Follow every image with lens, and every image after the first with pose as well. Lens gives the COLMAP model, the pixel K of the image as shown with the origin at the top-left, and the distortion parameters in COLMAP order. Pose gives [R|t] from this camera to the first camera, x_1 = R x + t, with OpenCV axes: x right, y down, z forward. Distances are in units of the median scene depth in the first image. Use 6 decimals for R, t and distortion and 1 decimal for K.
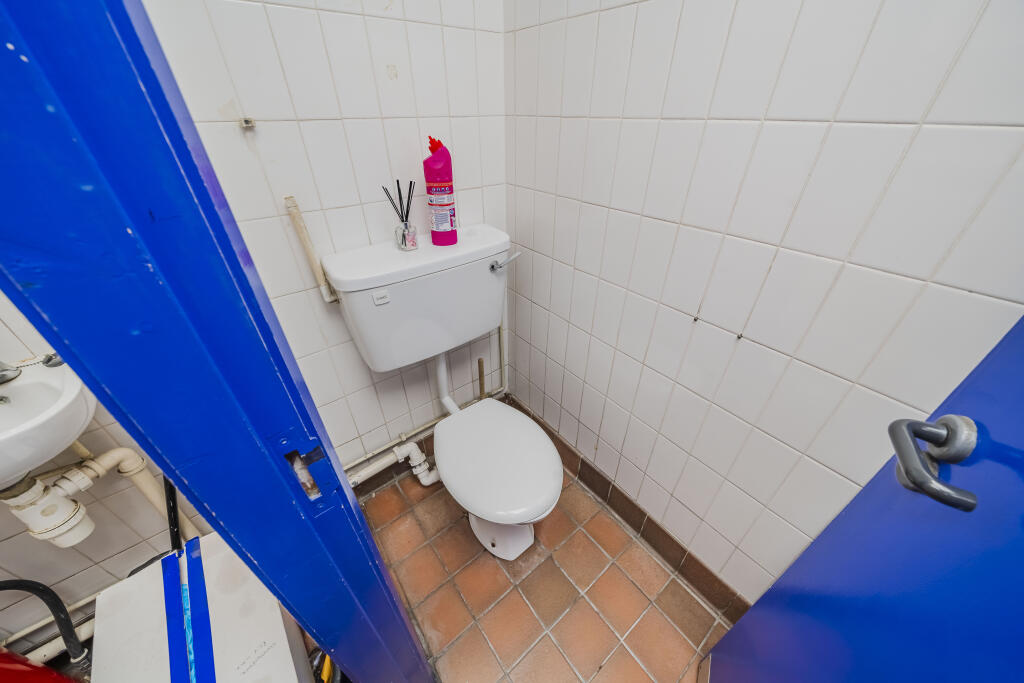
lens RADIAL K [[350.5, 0, 512.0], [0, 350.5, 341.5], [0, 0, 1]] dist [-0.002476, -0.000074]
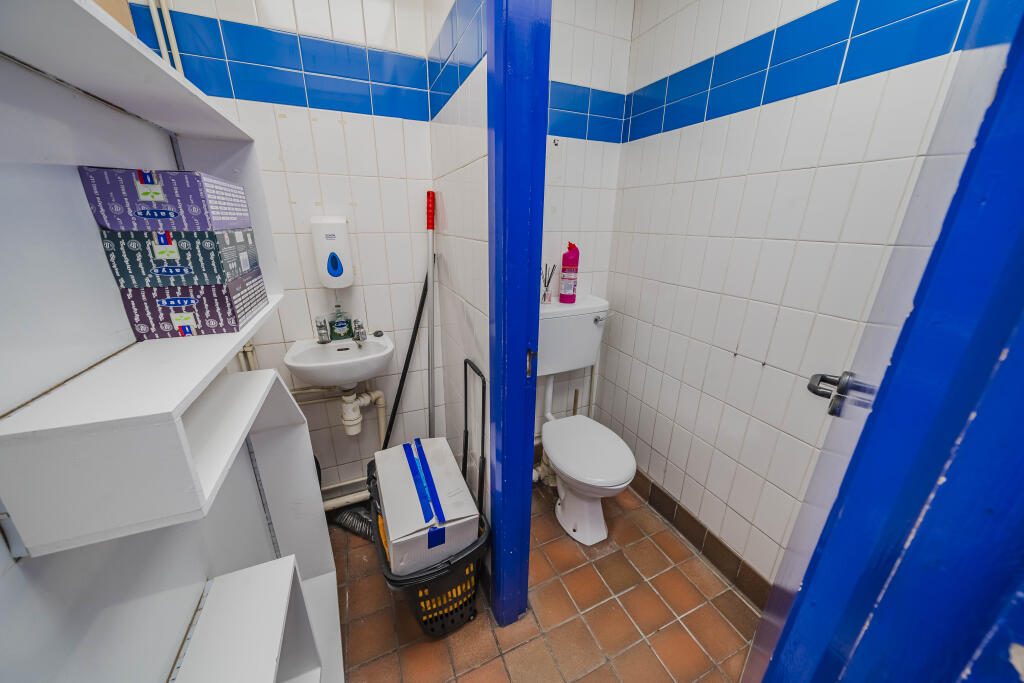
lens RADIAL K [[350.5, 0, 512.0], [0, 350.5, 341.5], [0, 0, 1]] dist [-0.002476, -0.000074]
pose [[0.970270, 0.092821, -0.223519, -0.058773], [-0.146760, 0.960014, -0.238400, 0.287260], [0.192453, 0.264116, 0.945095, -0.471565]]
